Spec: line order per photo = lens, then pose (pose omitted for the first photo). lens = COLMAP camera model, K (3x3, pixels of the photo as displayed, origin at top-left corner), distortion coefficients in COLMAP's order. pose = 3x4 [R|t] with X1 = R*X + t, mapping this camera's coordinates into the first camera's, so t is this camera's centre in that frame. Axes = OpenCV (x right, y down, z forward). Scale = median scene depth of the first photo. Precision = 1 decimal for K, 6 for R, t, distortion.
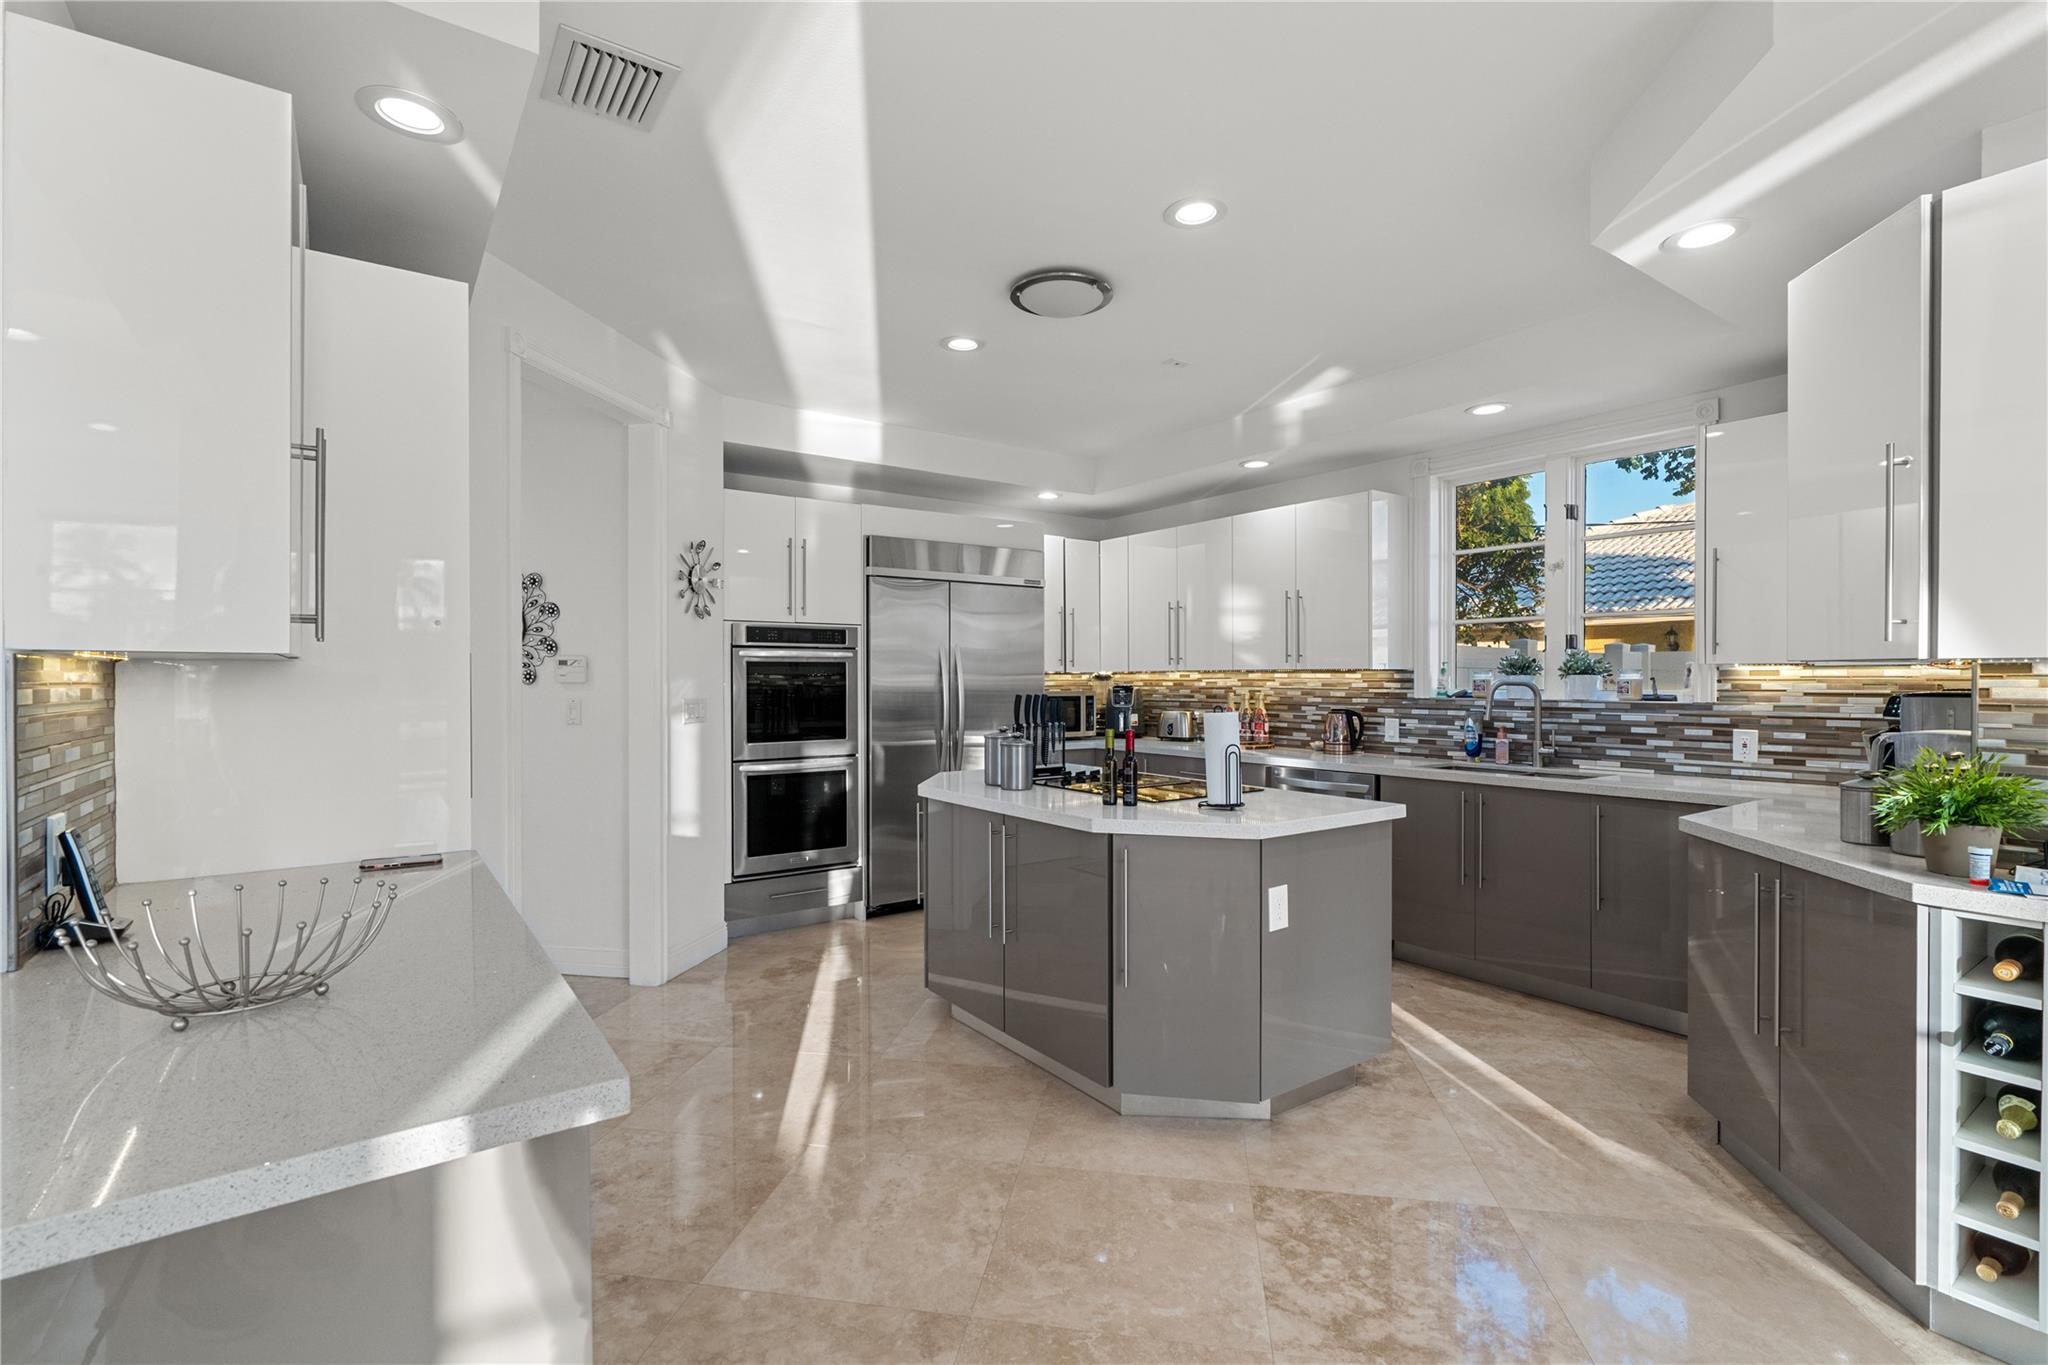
lens RADIAL K [[922.3, 0, 1033.6], [0, 922.3, 683.4], [0, 0, 1]] dist [-0.000190, -0.000006]
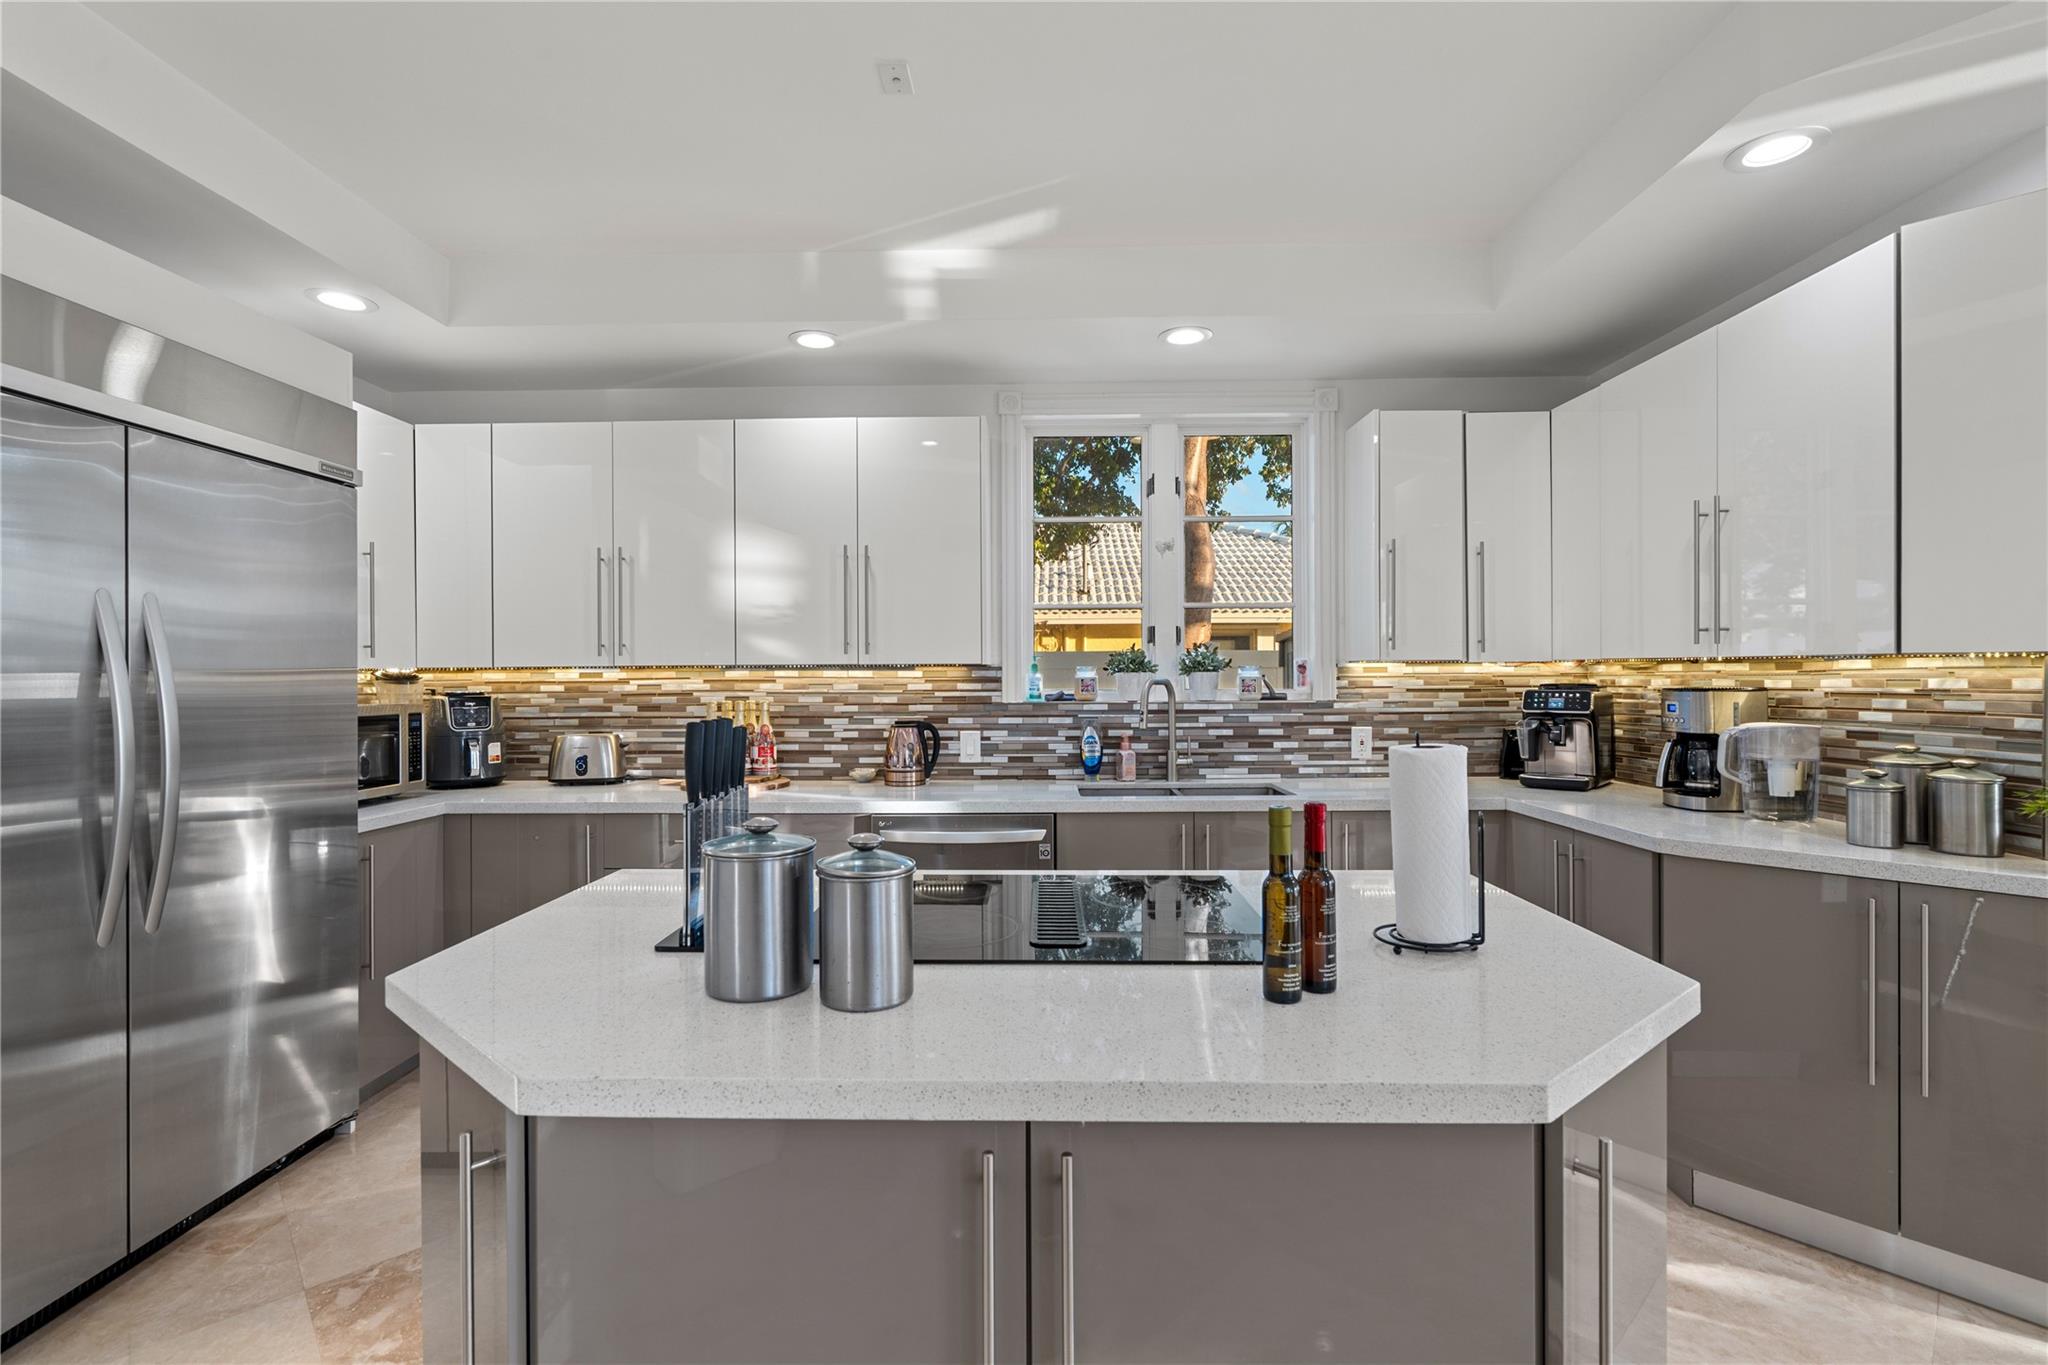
lens RADIAL K [[929.9, 0, 1032.4], [0, 929.9, 669.0], [0, 0, 1]] dist [-0.001113, 0.000684]
pose [[0.607317, 0.004425, 0.794448, -0.189631], [0.009181, 0.999879, -0.012588, -0.002203], [-0.794407, 0.014938, 0.607202, 0.534542]]
